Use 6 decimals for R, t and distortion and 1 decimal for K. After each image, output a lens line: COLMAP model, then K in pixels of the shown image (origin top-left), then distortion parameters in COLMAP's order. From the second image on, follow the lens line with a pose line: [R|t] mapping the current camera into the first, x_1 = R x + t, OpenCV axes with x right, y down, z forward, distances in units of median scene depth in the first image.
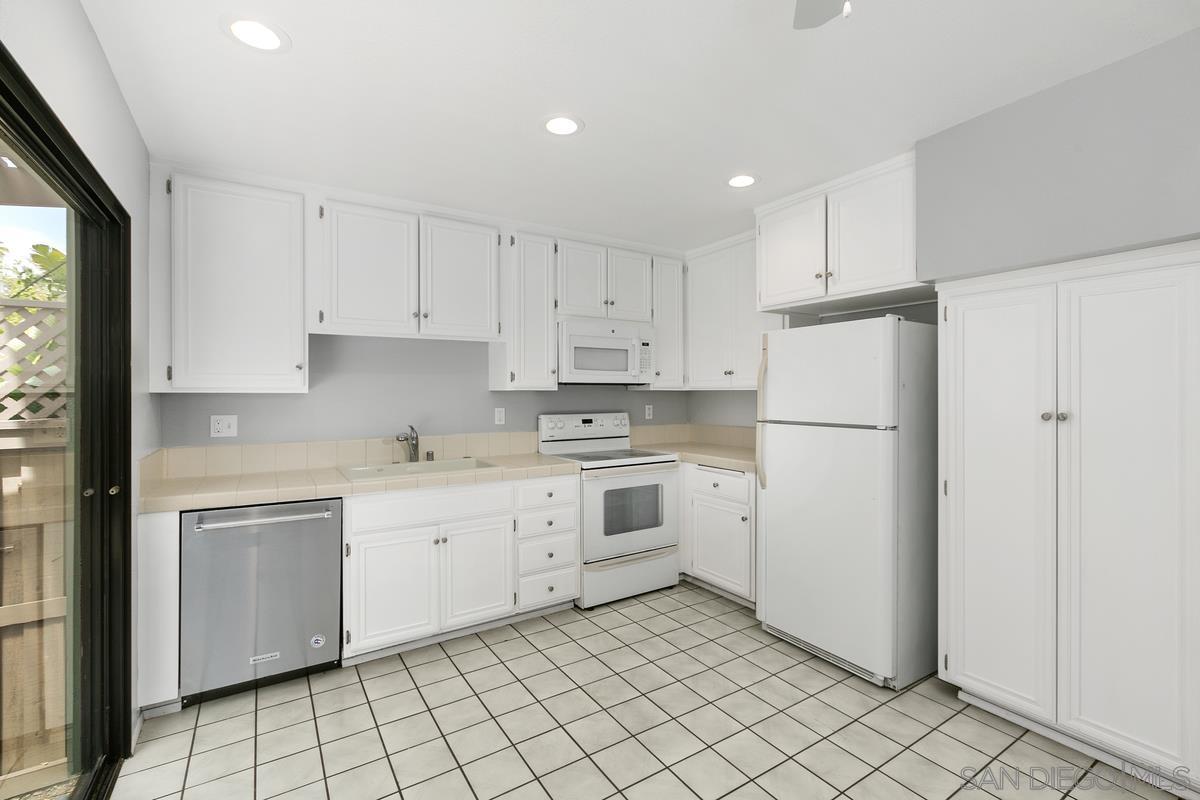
lens RADIAL K [[533.5, 0, 599.8], [0, 533.5, 393.3], [0, 0, 1]] dist [0.000718, 0.000201]
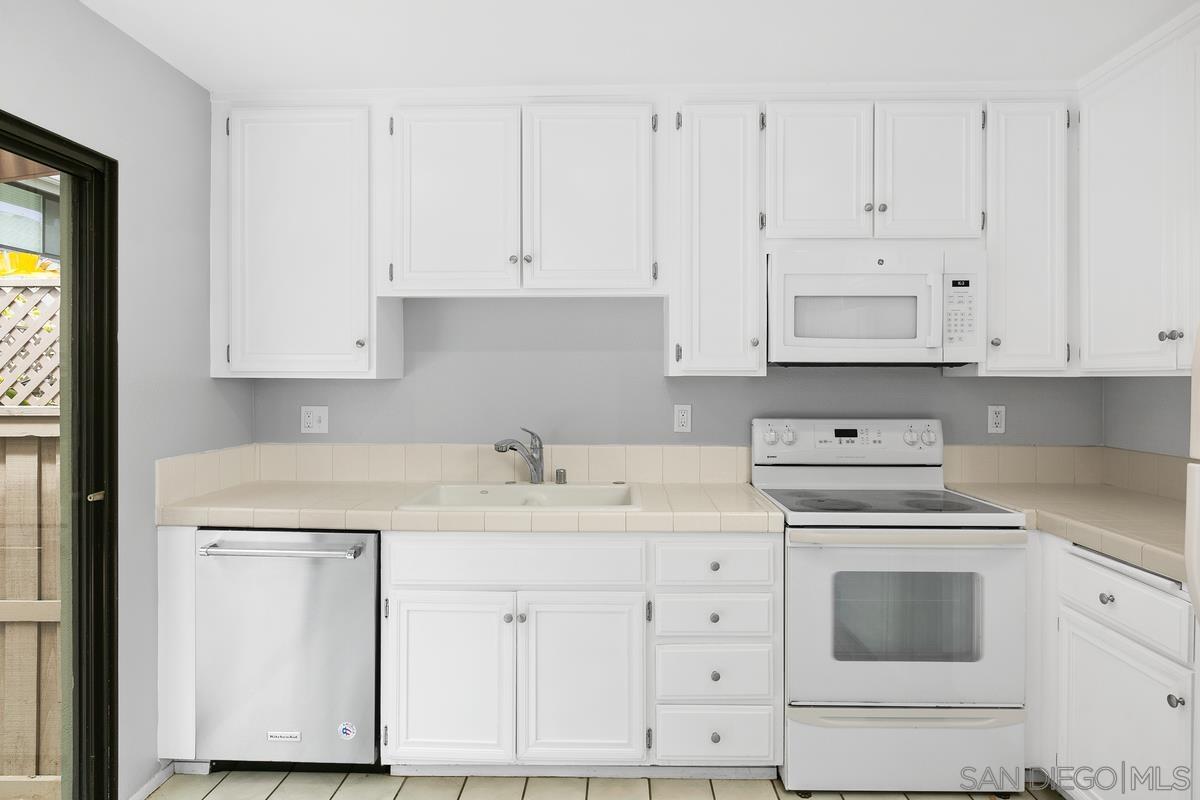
lens RADIAL K [[696.0, 0, 604.8], [0, 696.0, 380.8], [0, 0, 1]] dist [-0.003863, -0.000346]
pose [[0.829432, 0.006145, -0.558574, 0.198064], [-0.005449, 0.999981, 0.002910, -0.001922], [0.558581, 0.000629, 0.829450, 0.322398]]
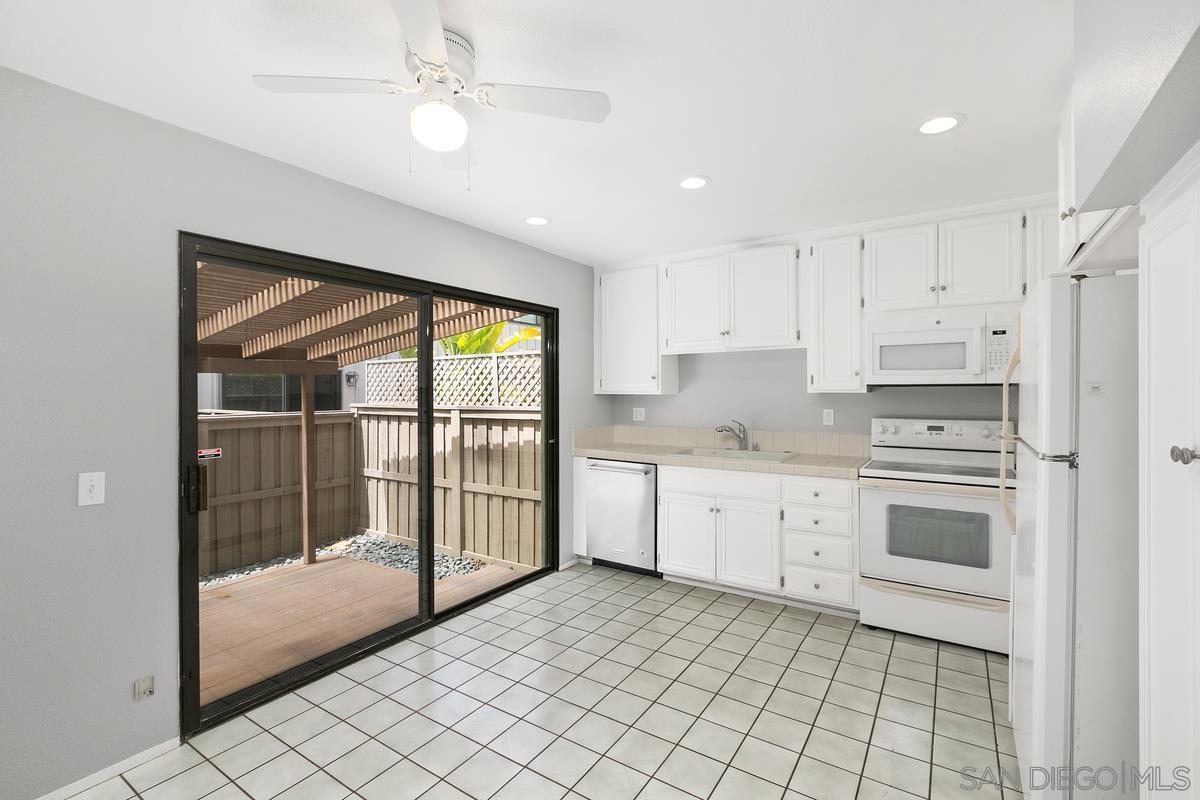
lens RADIAL K [[533.5, 0, 599.8], [0, 533.5, 393.3], [0, 0, 1]] dist [0.000718, 0.000201]
pose [[0.404468, 0.004034, -0.914543, 0.636953], [-0.000351, 0.999991, 0.004256, -0.008623], [0.914552, -0.001401, 0.404466, 0.189461]]
